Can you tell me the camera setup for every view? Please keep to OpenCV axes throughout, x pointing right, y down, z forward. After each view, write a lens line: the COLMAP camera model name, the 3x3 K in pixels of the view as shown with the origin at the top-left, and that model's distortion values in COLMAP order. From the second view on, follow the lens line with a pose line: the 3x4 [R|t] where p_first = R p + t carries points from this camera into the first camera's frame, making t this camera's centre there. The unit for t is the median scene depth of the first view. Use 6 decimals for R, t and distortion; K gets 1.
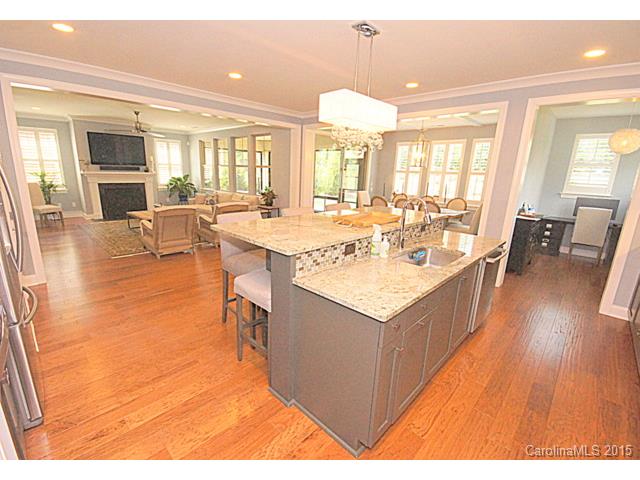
lens RADIAL K [[288.0, 0, 320.0], [0, 288.0, 240.0], [0, 0, 1]] dist [0.001260, 0.000009]
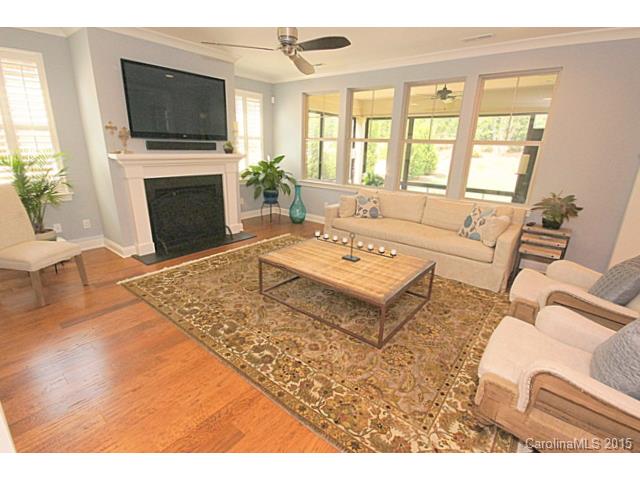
lens RADIAL K [[303.7, 0, 320.6], [0, 303.7, 236.2], [0, 0, 1]] dist [0.004196, 0.000389]
pose [[0.996963, -0.020673, 0.075086, -0.484326], [0.015877, 0.997829, 0.063914, -0.121475], [-0.076245, -0.062527, 0.995127, 0.448765]]
